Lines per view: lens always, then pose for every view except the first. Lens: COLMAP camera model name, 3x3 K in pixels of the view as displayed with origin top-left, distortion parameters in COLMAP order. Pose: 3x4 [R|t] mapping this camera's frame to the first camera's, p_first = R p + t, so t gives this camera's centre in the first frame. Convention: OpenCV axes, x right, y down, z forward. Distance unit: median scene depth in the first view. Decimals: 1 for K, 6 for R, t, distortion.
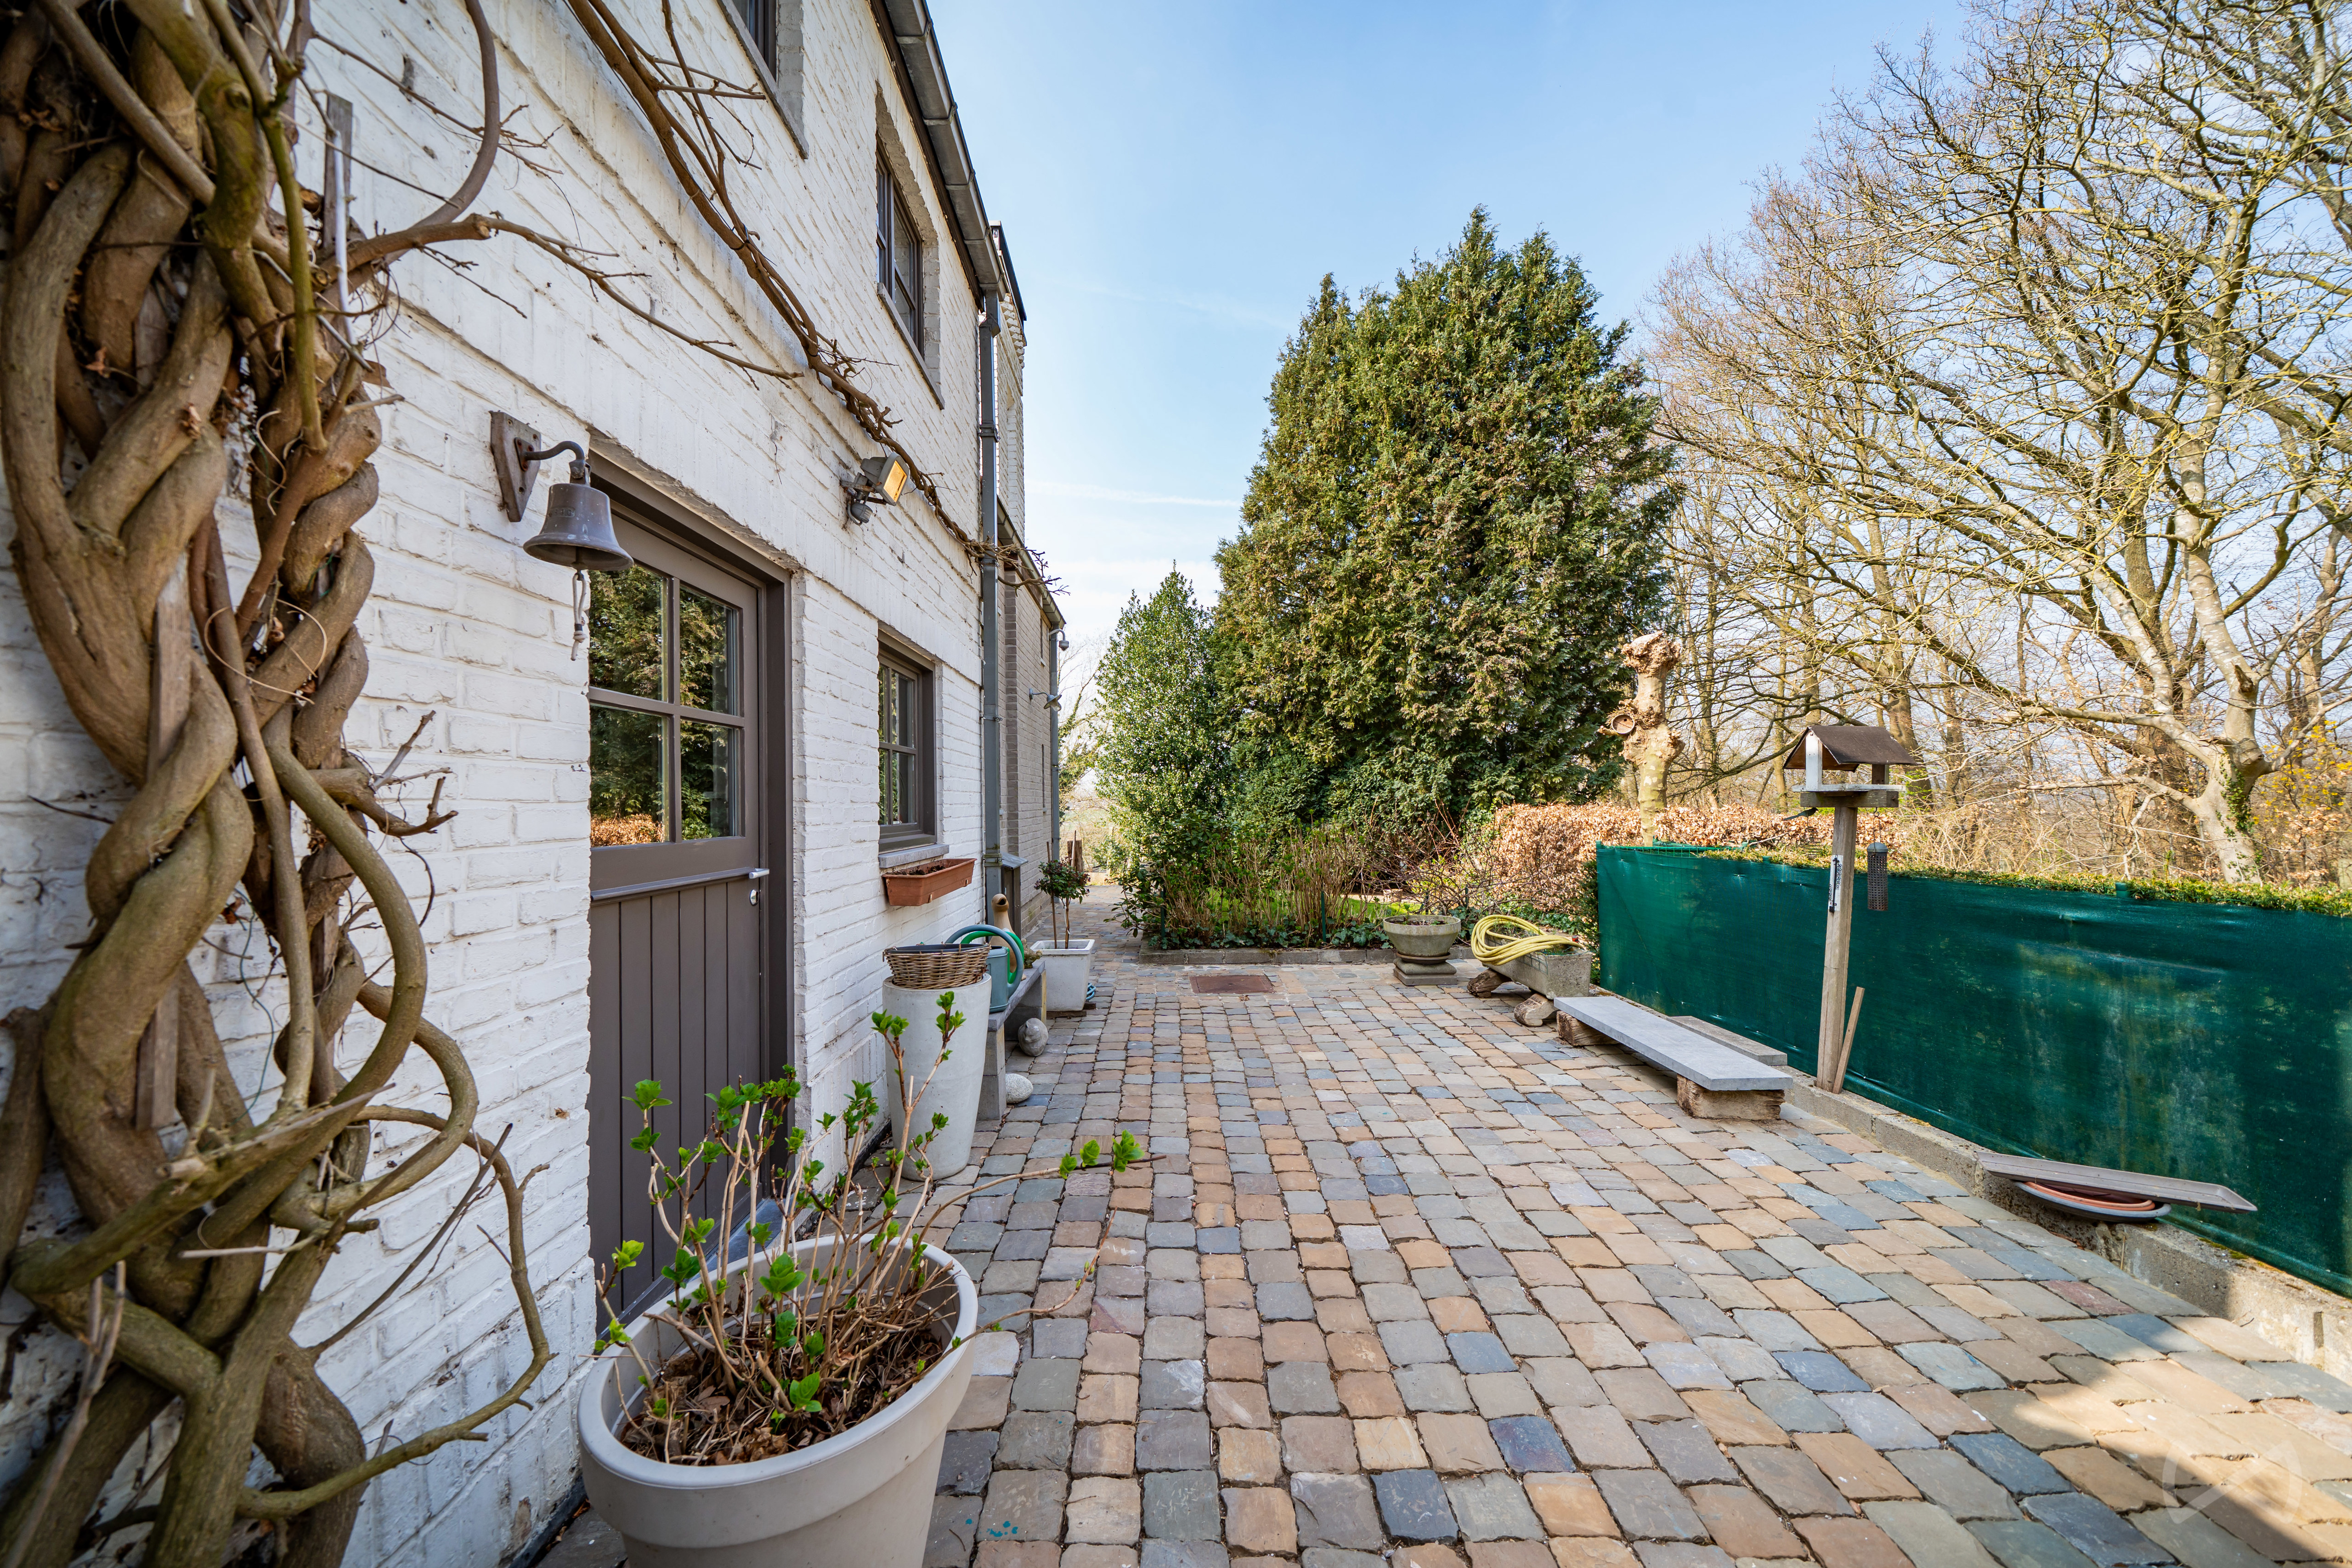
lens RADIAL K [[792.4, 0, 1185.9], [0, 792.4, 792.5], [0, 0, 1]] dist [-0.000612, -0.000030]
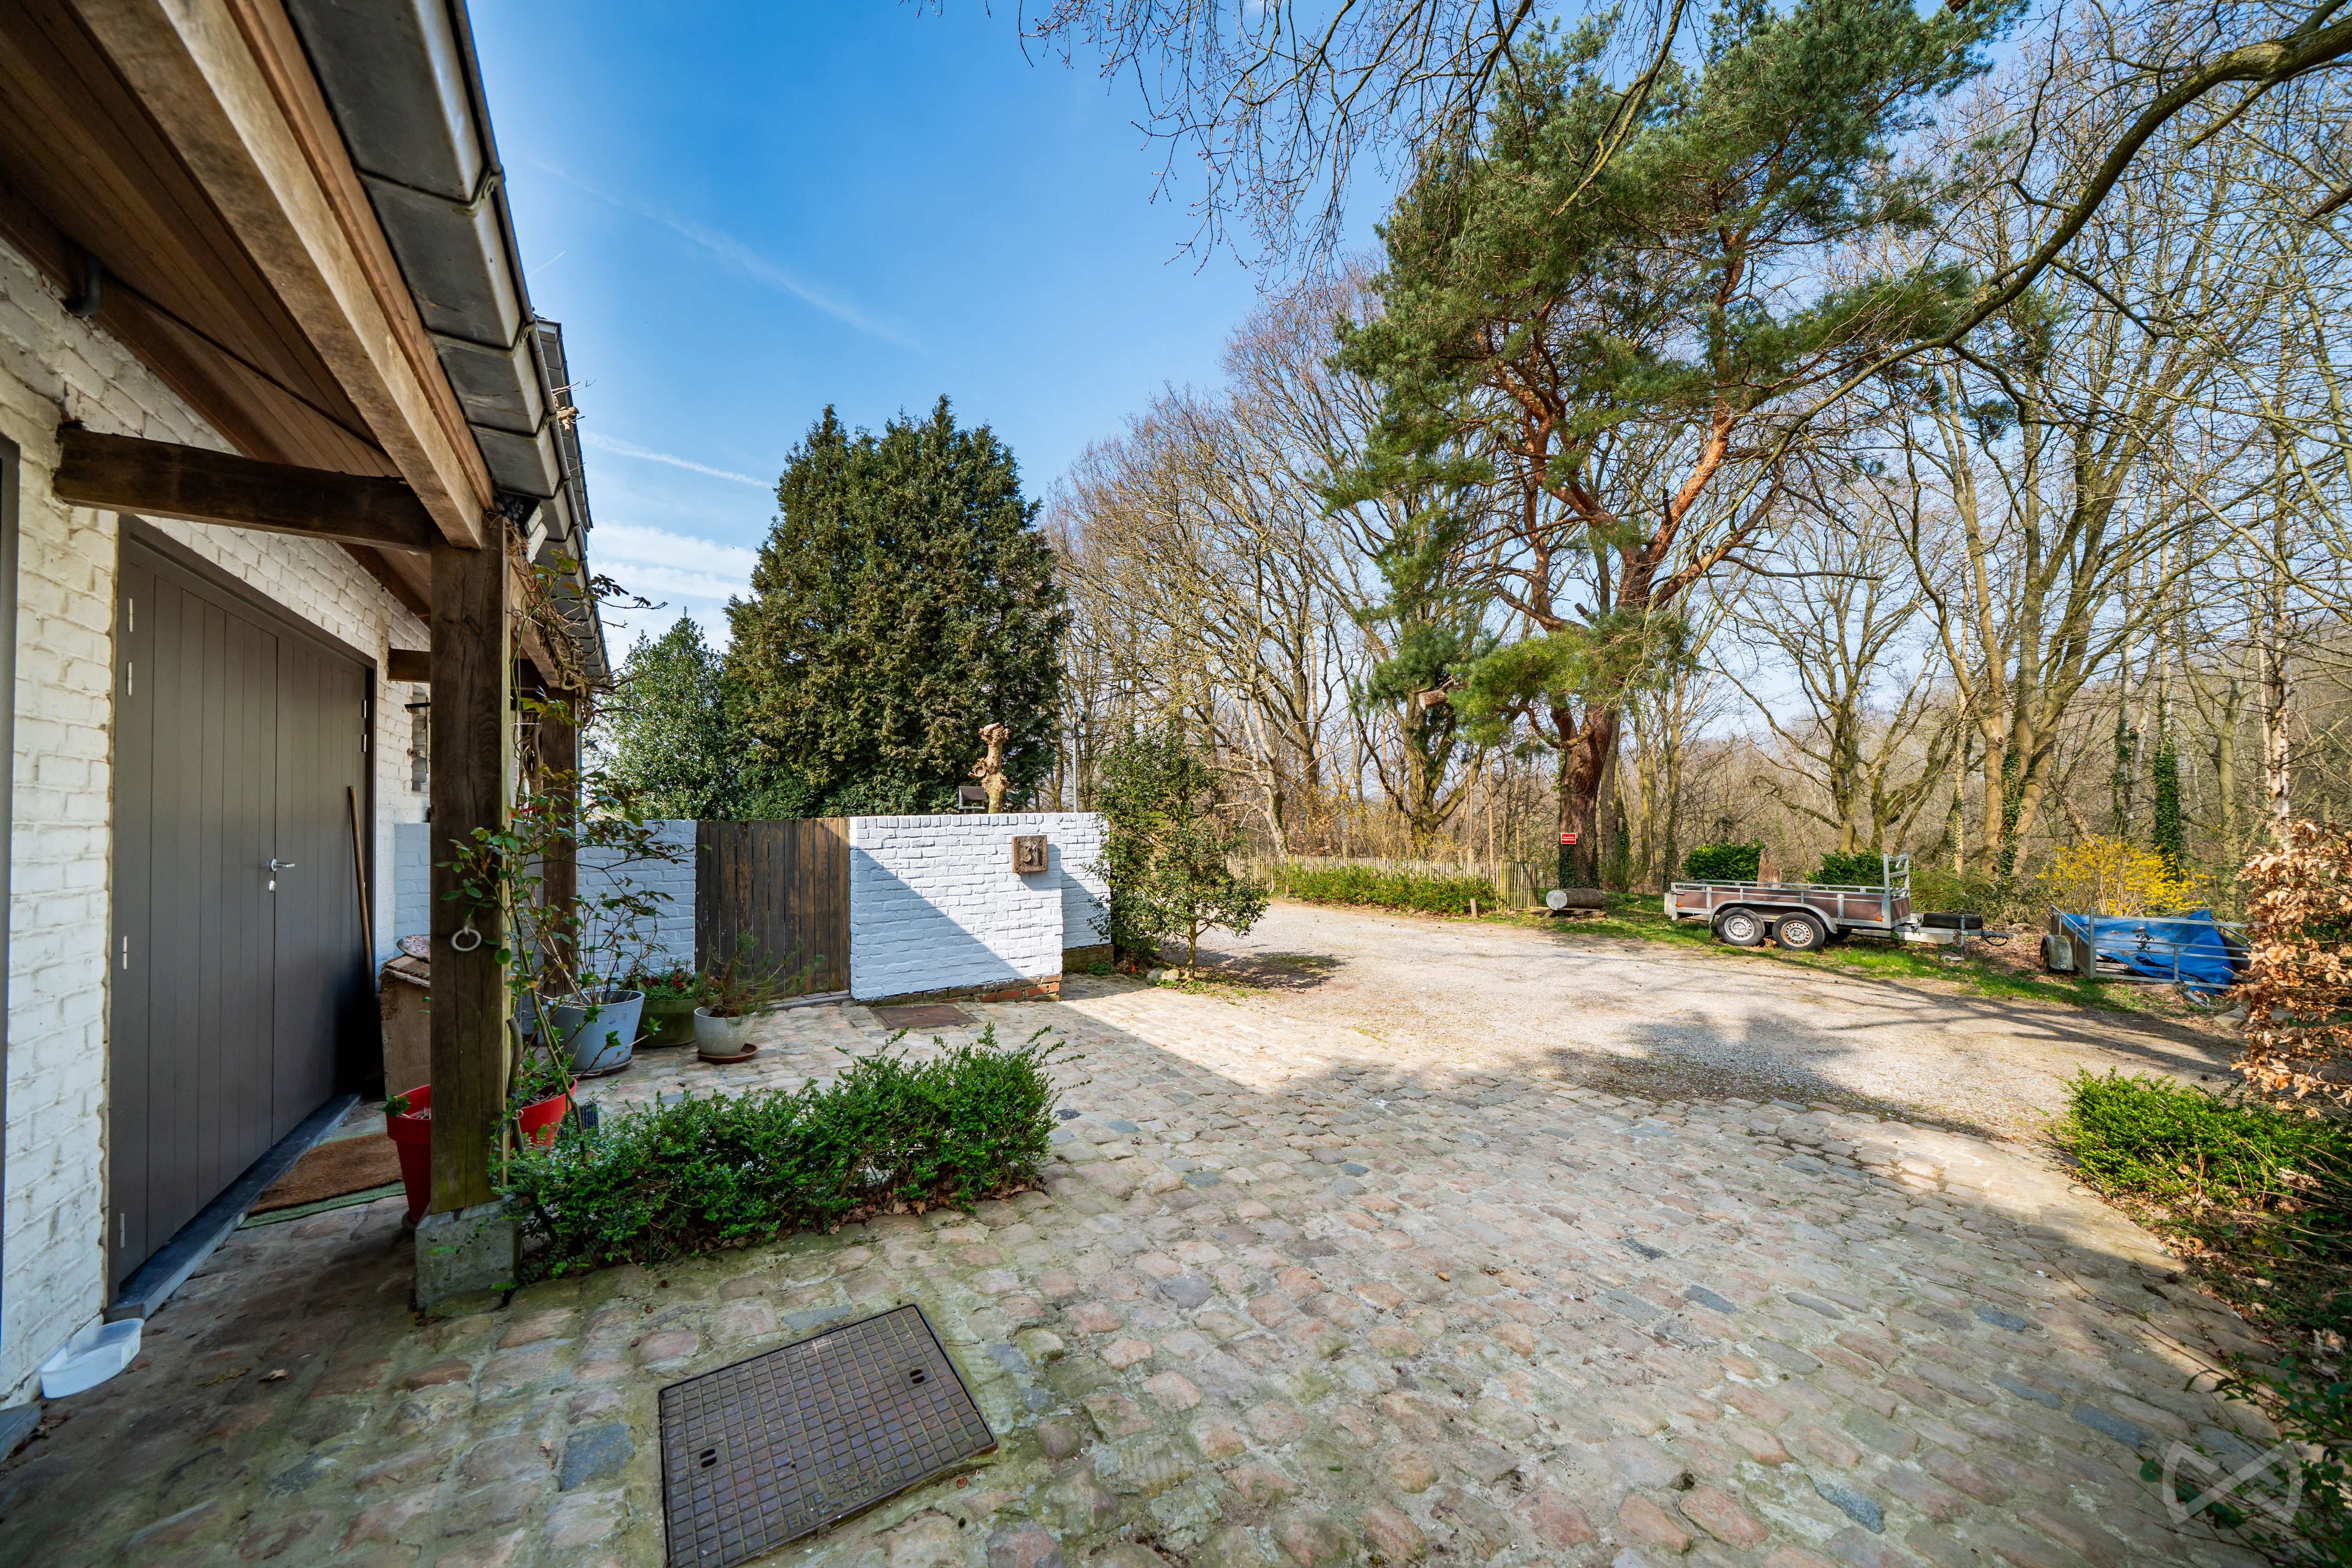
lens RADIAL K [[792.4, 0, 1185.9], [0, 792.4, 792.5], [0, 0, 1]] dist [-0.000612, -0.000030]
pose [[0.842946, 0.011888, 0.537866, -0.020218], [-0.000594, 0.999776, -0.021166, 0.001071], [-0.537997, 0.017522, 0.842765, -0.433796]]
